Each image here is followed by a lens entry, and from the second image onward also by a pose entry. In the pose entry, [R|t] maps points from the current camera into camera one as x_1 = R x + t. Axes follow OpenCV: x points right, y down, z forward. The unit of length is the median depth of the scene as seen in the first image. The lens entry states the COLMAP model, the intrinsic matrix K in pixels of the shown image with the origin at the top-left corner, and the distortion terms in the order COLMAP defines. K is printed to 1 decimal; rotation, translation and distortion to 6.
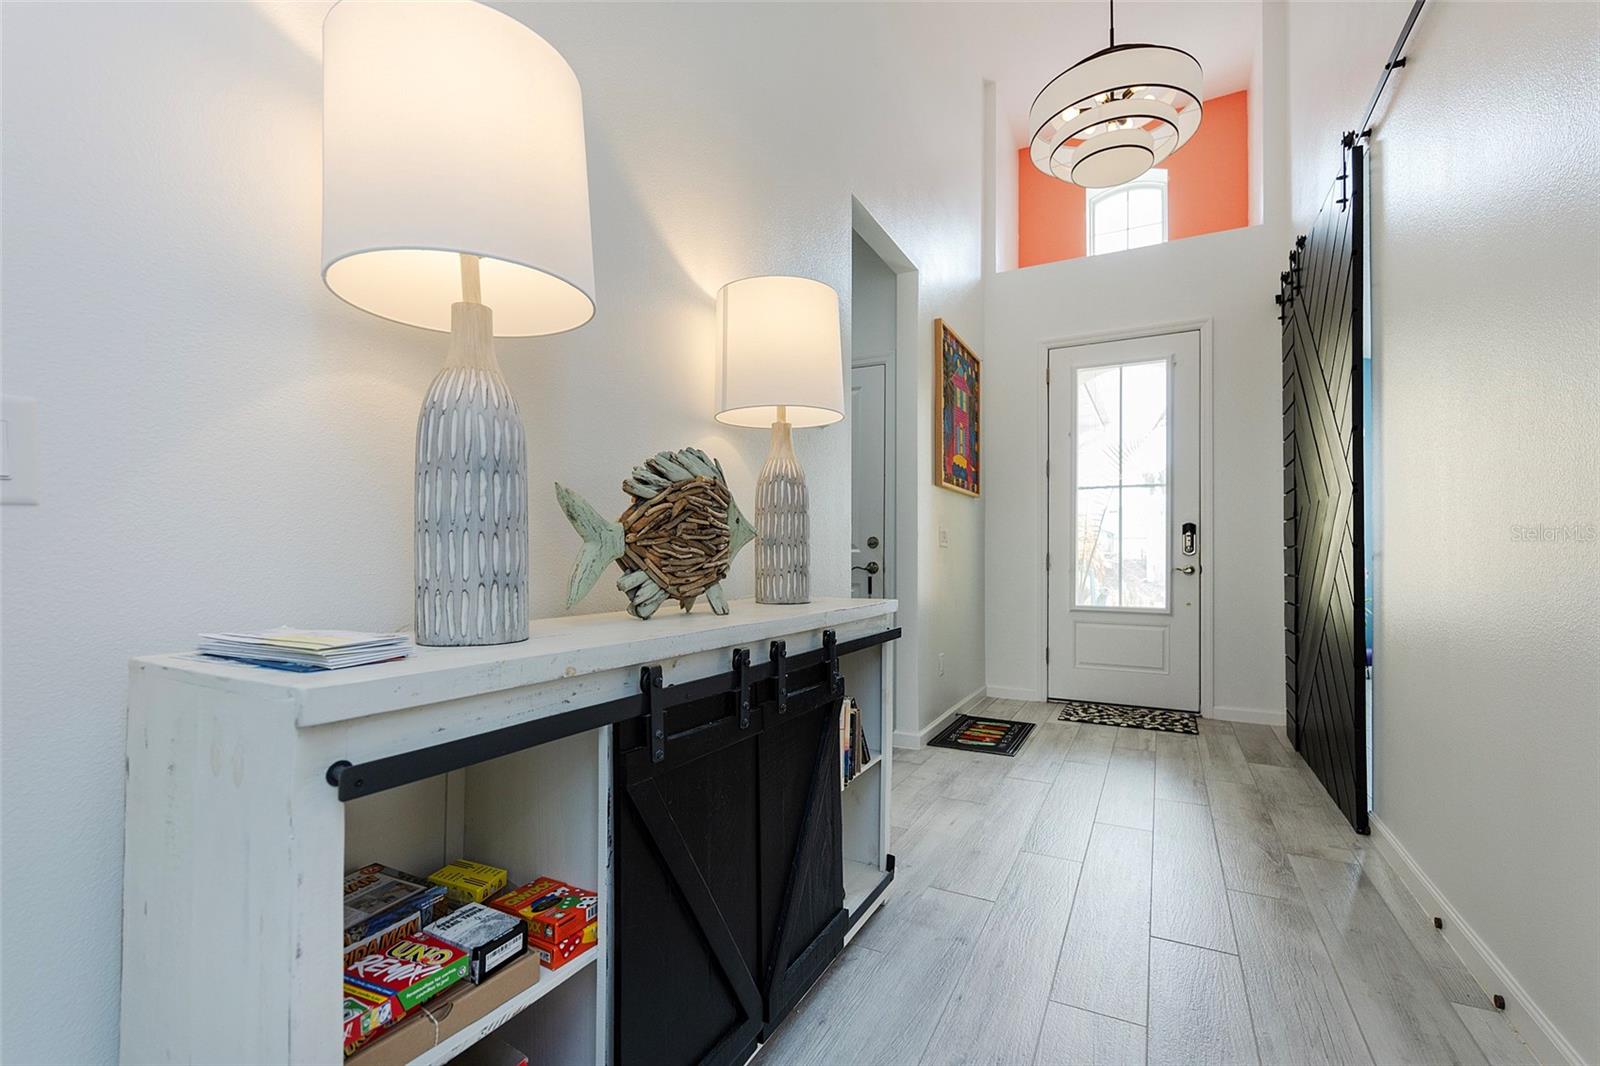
lens RADIAL K [[699.0, 0, 794.0], [0, 699.0, 543.1], [0, 0, 1]] dist [-0.002066, -0.000006]
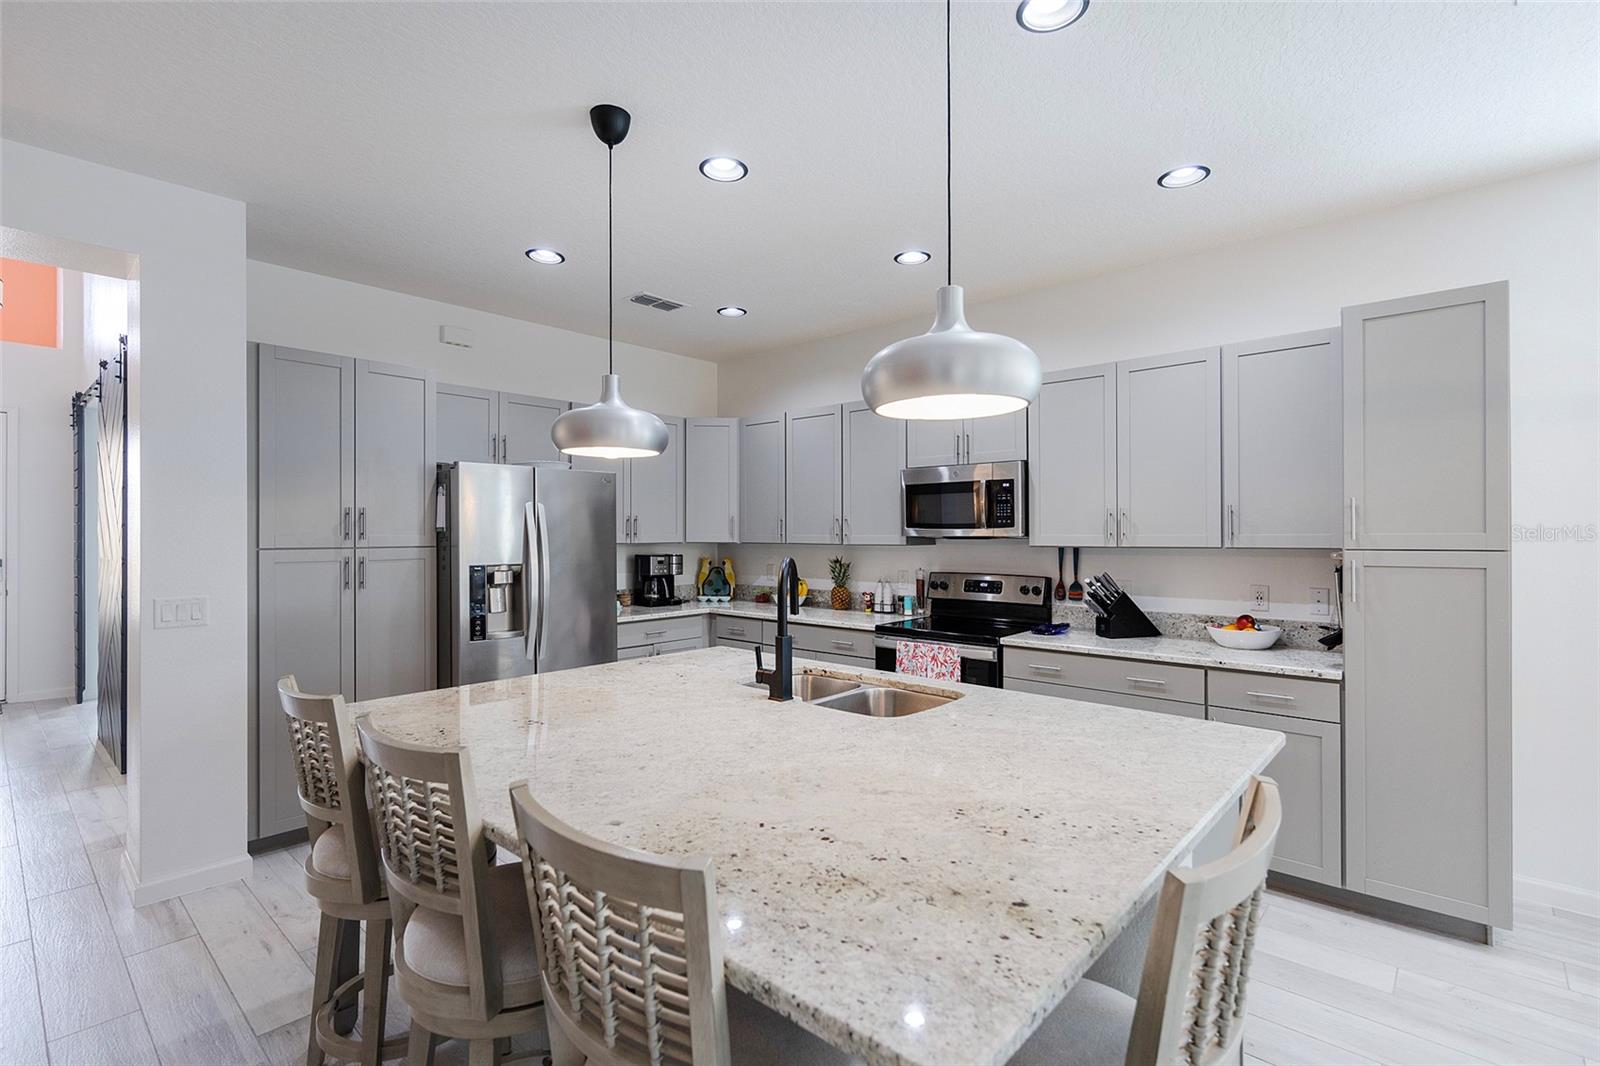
lens RADIAL K [[737.6, 0, 803.4], [0, 737.6, 522.6], [0, 0, 1]] dist [-0.004040, 0.001822]
pose [[0.242647, 0.009460, 0.970068, -0.970189], [-0.018646, 0.999813, -0.005086, -0.272972], [-0.969935, -0.016854, 0.242778, -1.910793]]
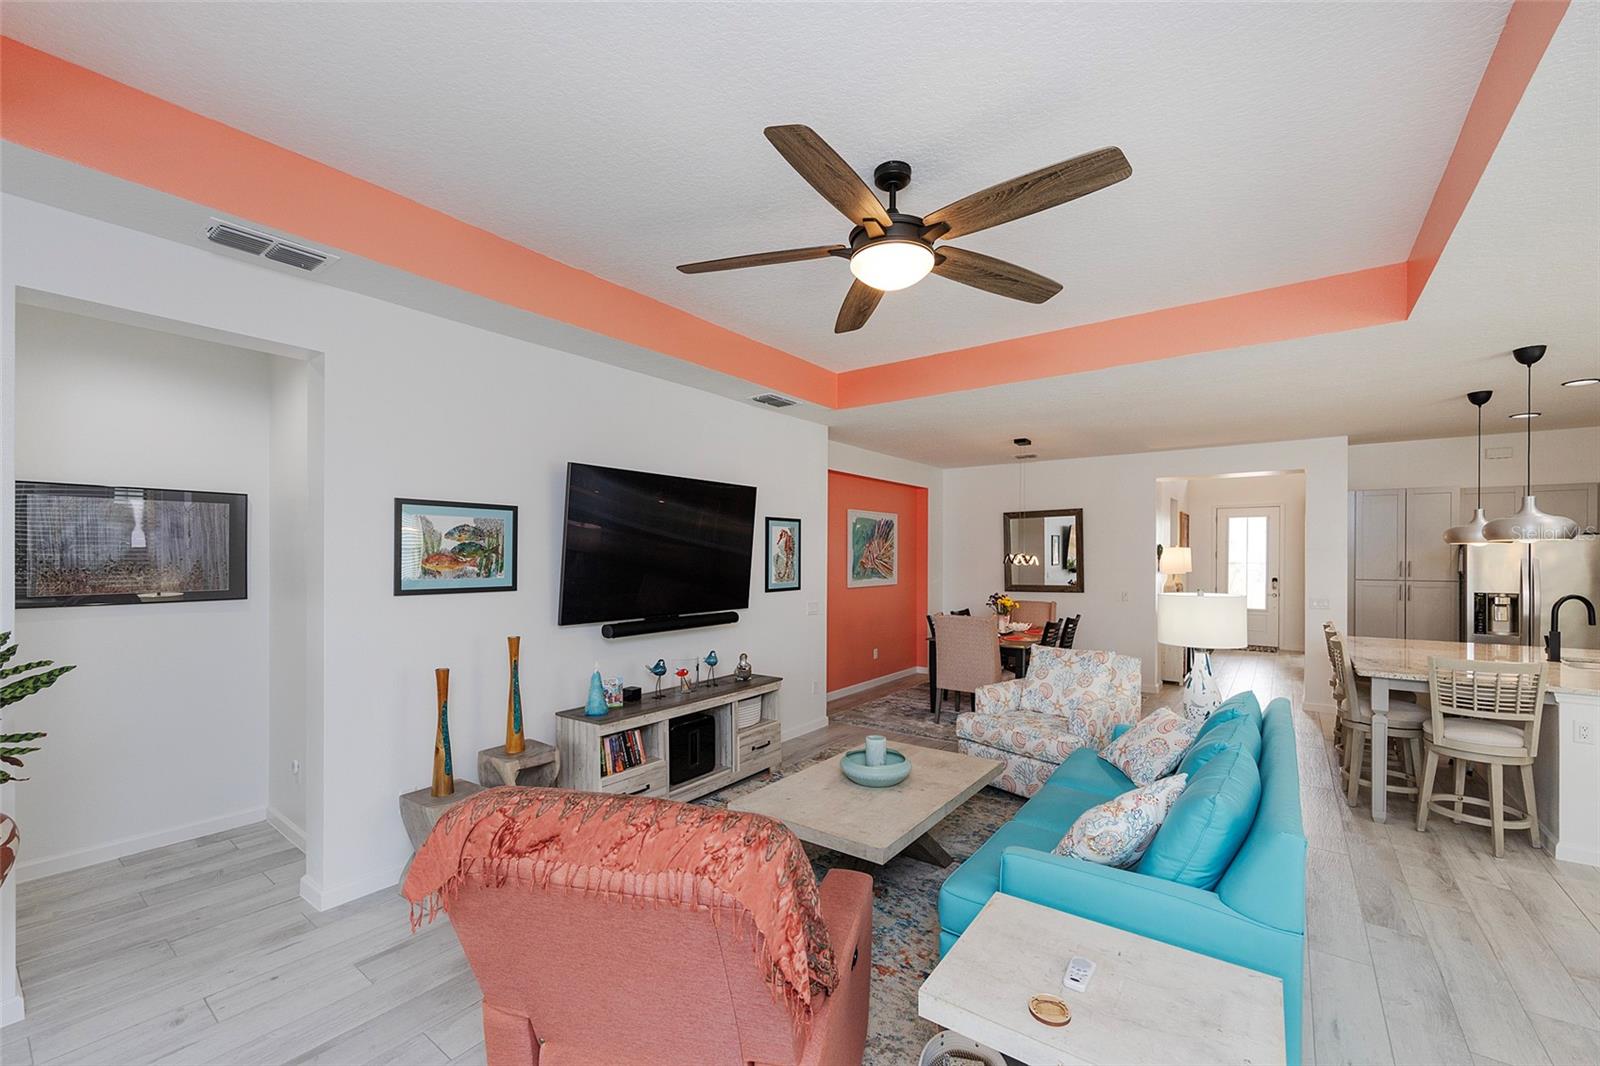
lens RADIAL K [[653.6, 0, 802.0], [0, 653.6, 550.7], [0, 0, 1]] dist [-0.006555, 0.001596]
pose [[0.988576, -0.001812, -0.150715, -2.031220], [0.003859, 0.999904, 0.013290, -0.407947], [0.150677, -0.013720, 0.988488, -4.165898]]
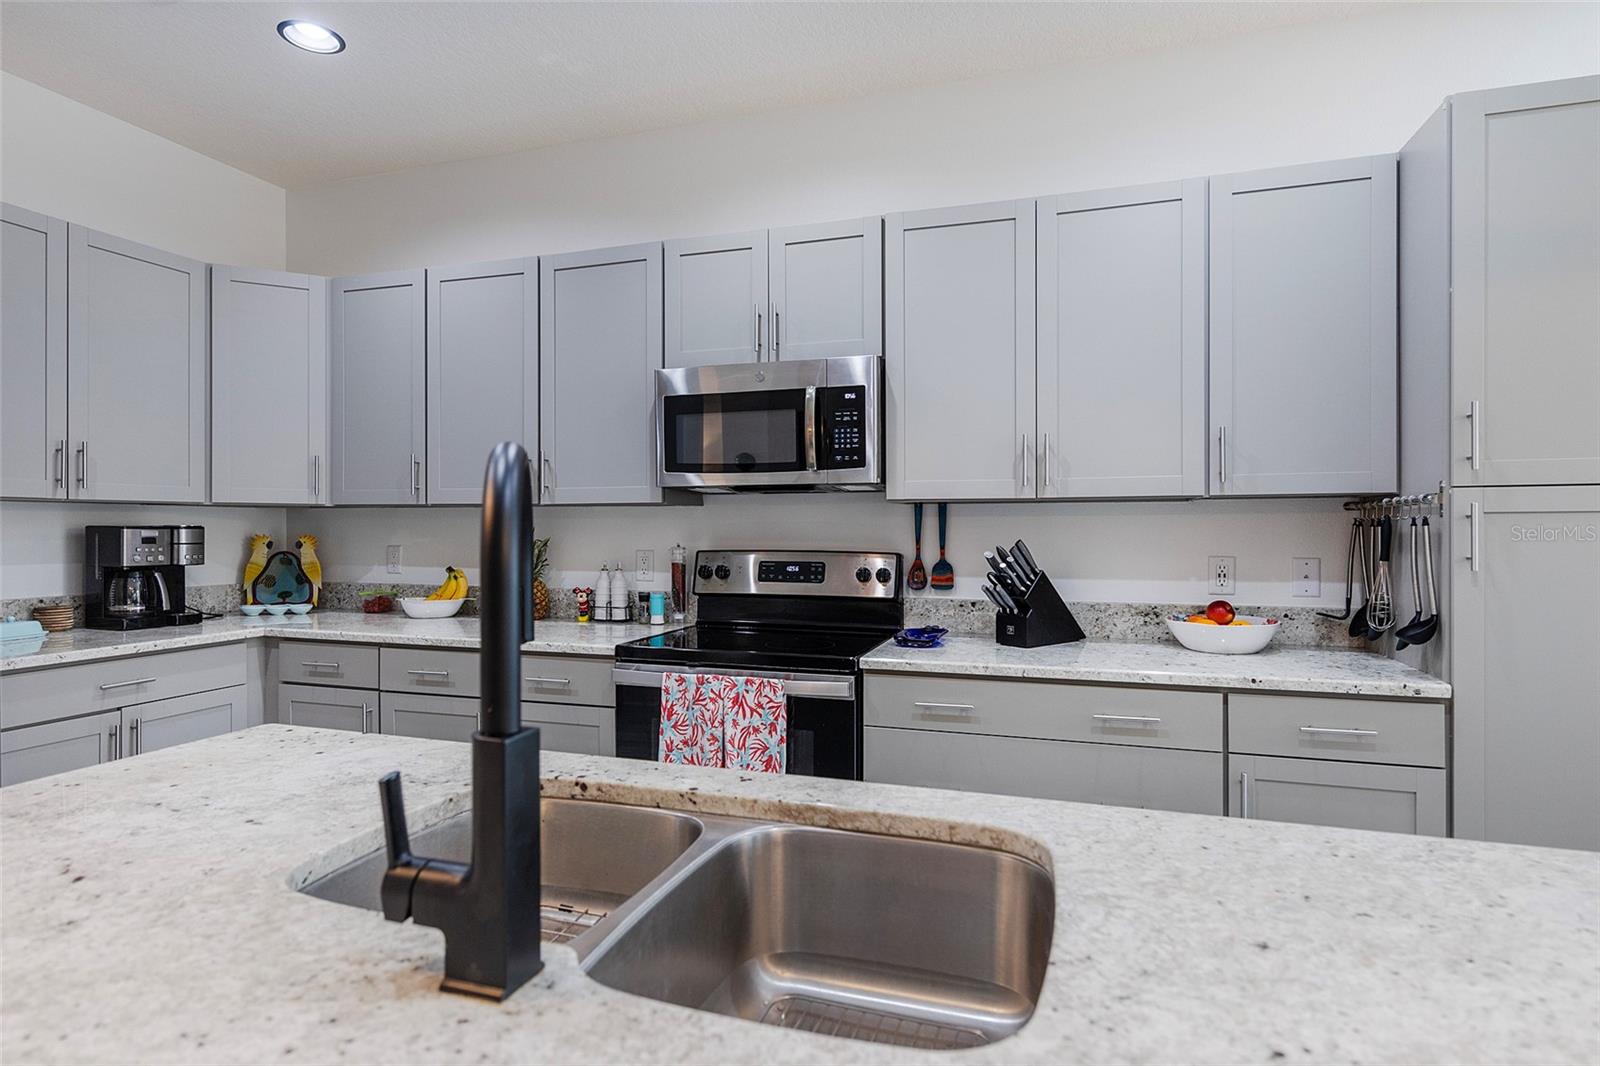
lens RADIAL K [[838.4, 0, 810.4], [0, 838.4, 528.0], [0, 0, 1]] dist [-0.001682, 0.000513]
pose [[-0.184912, -0.005031, 0.982742, -0.179937], [-0.023918, 0.999714, 0.000618, -0.181679], [-0.982464, -0.023391, -0.184979, -1.644907]]
